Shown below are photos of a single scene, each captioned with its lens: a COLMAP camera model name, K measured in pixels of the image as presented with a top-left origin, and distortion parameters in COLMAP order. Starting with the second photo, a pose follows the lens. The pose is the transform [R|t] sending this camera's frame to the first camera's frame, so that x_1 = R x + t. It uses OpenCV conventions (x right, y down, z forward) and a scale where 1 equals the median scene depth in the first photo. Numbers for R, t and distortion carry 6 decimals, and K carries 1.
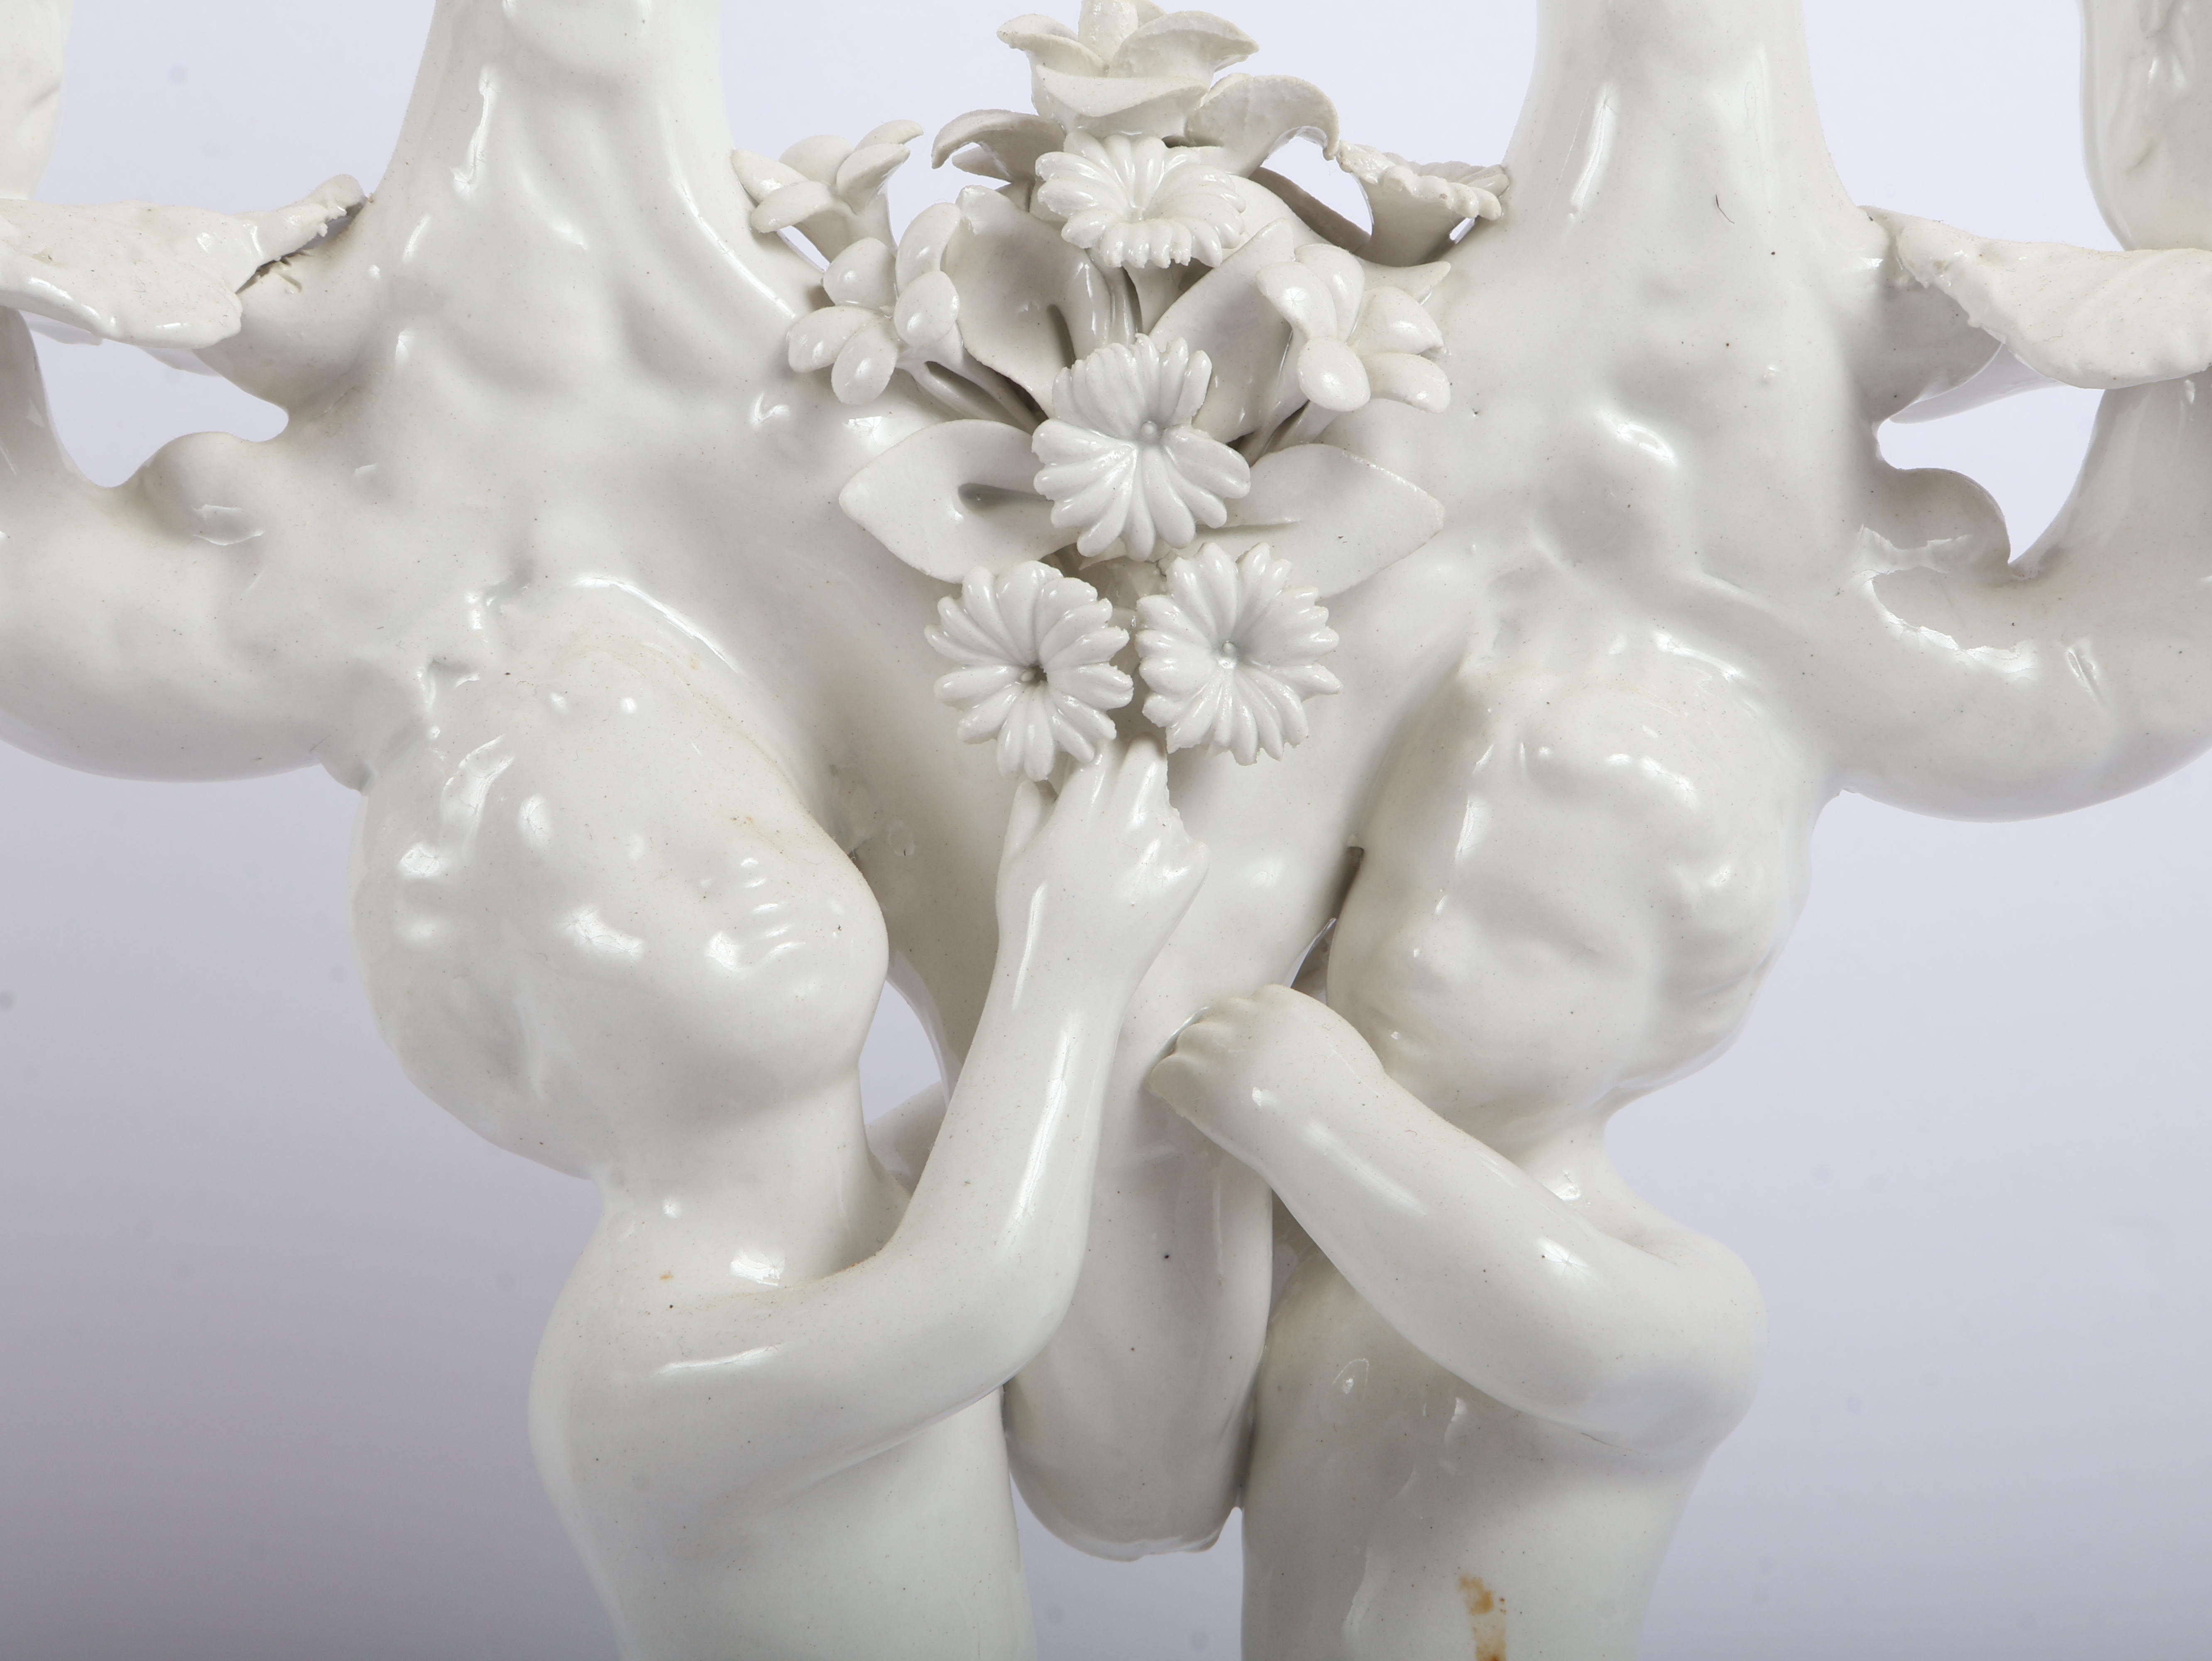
lens RADIAL K [[2770.6, 0, 1102.0], [0, 2770.6, 840.8], [0, 0, 1]] dist [-0.013009, 0.000000]
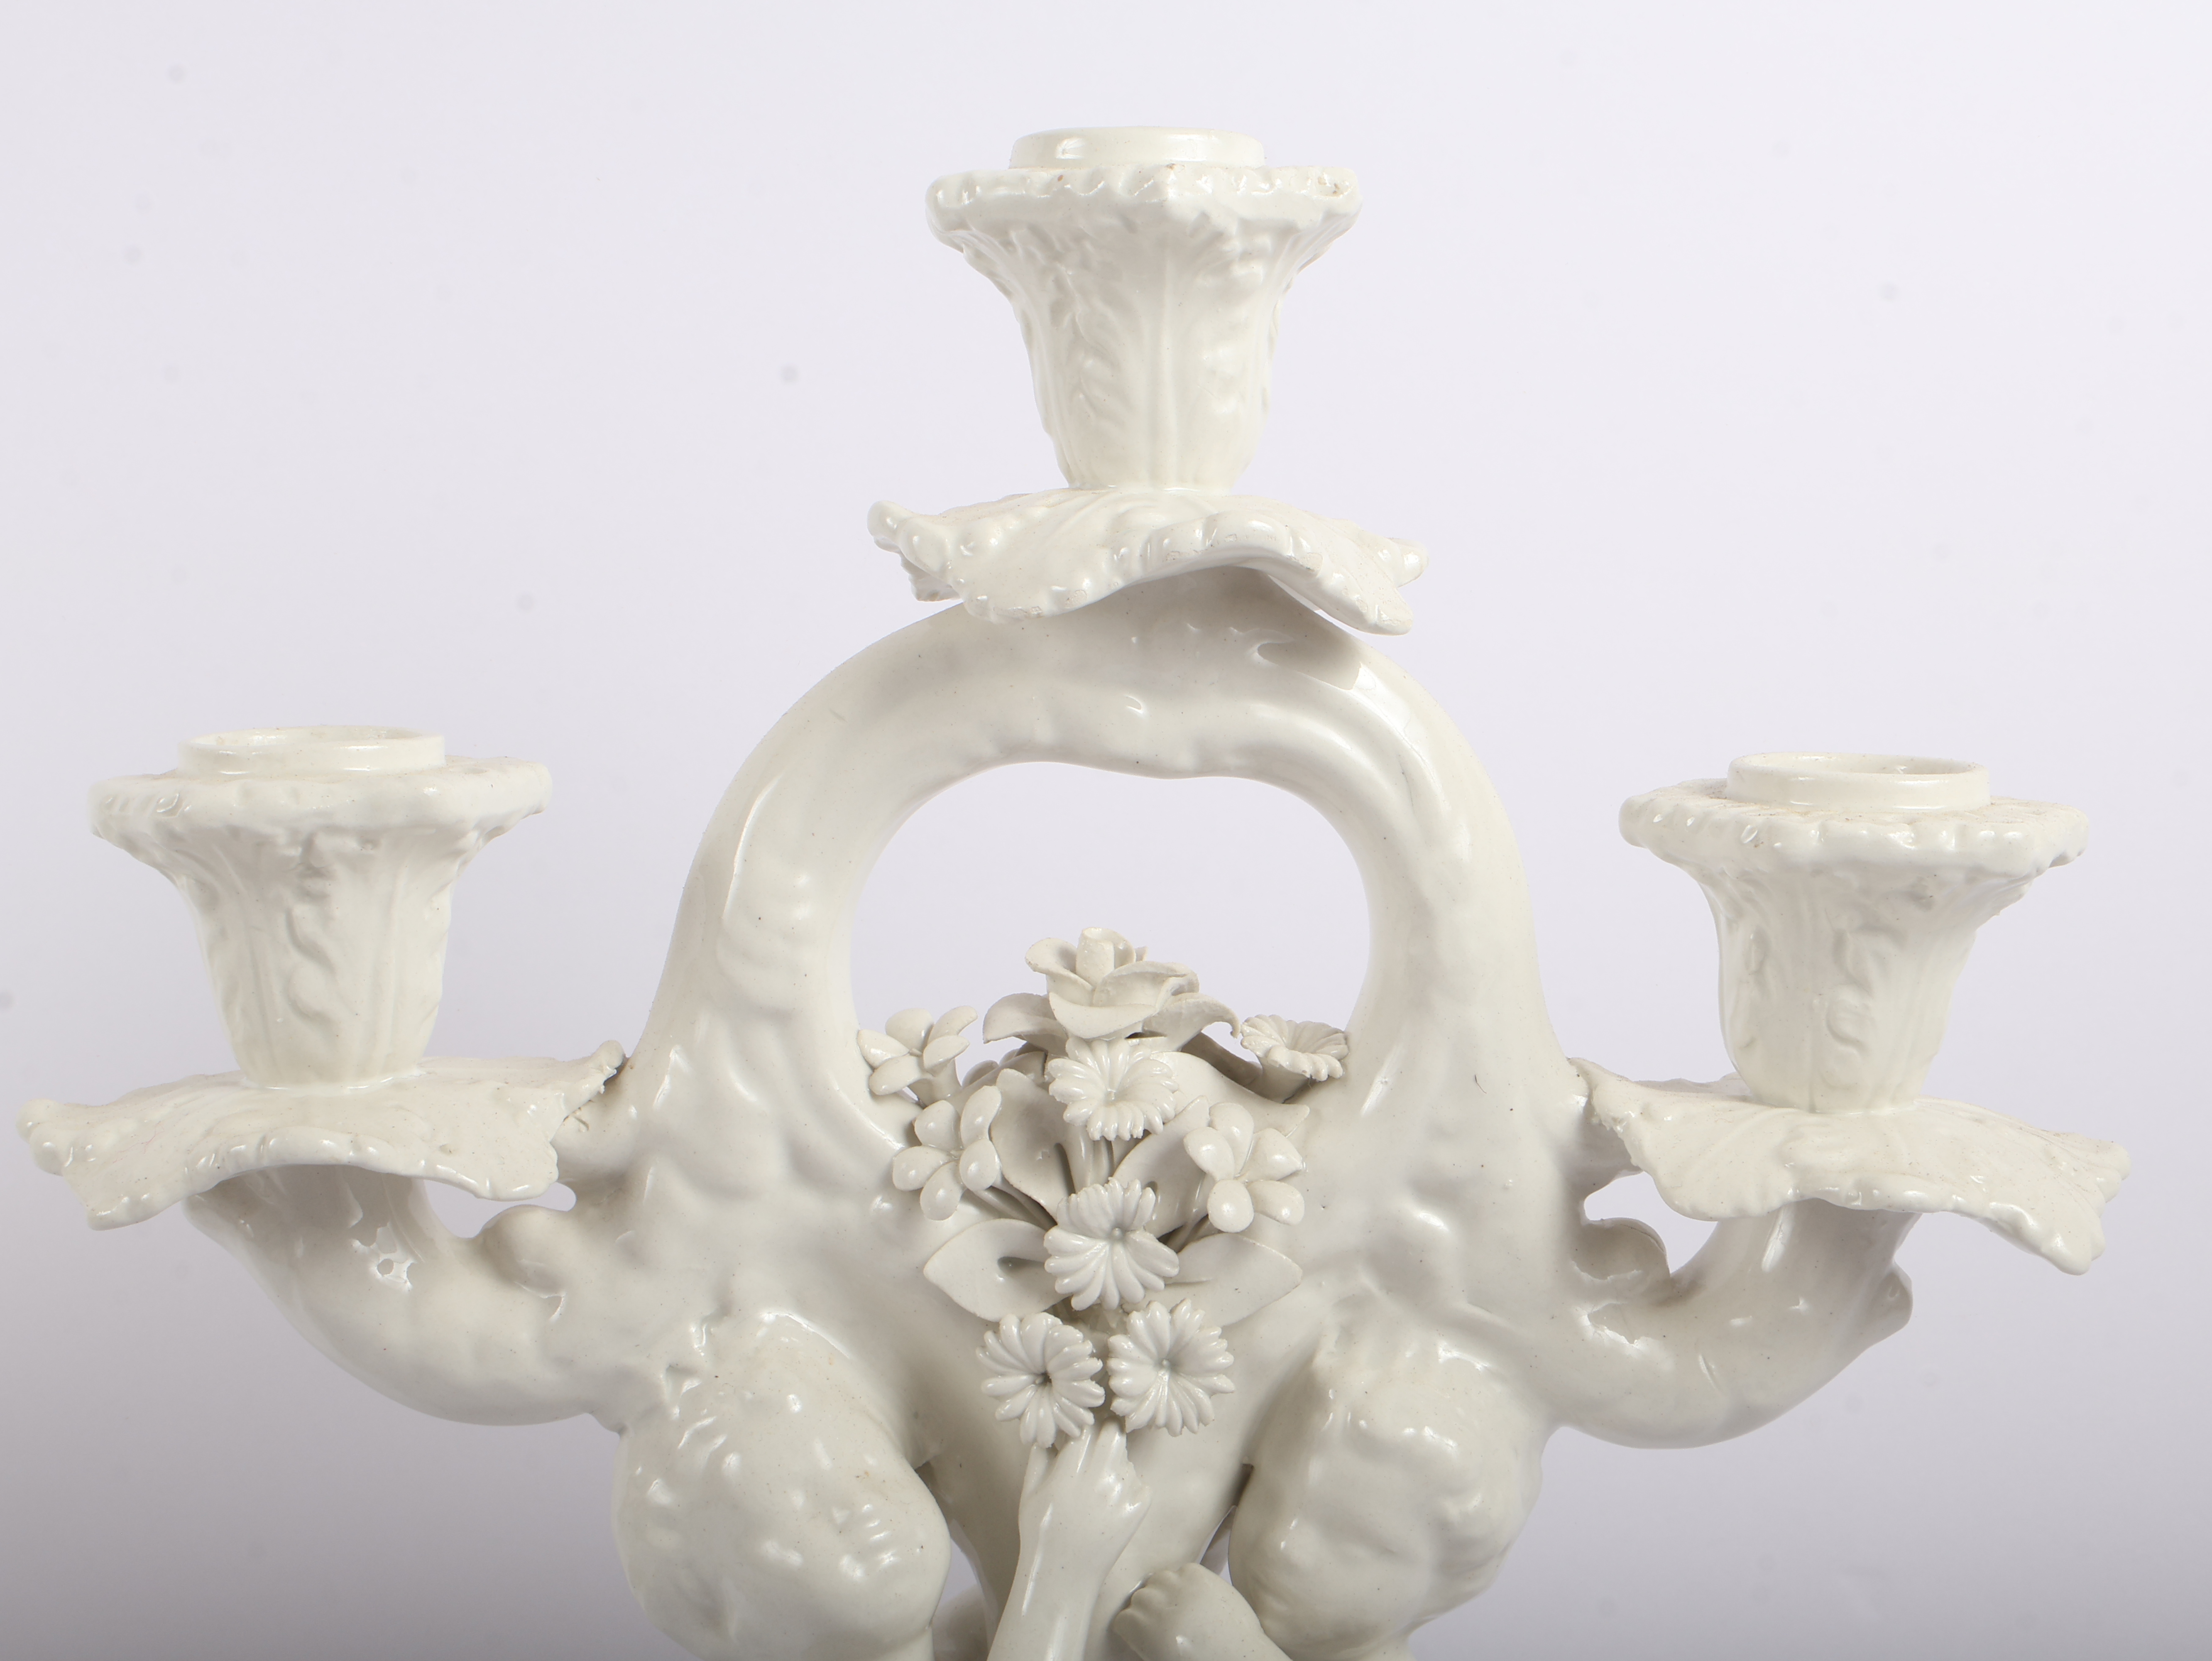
lens RADIAL K [[2770.6, 0, 1112.3], [0, 2770.6, 826.5], [0, 0, 1]] dist [-0.013009, 0.000000]
pose [[0.999940, 0.010464, -0.003149, 0.016689], [-0.010482, 0.999928, -0.005842, -0.367394], [0.003088, 0.005875, 0.999978, -0.600281]]
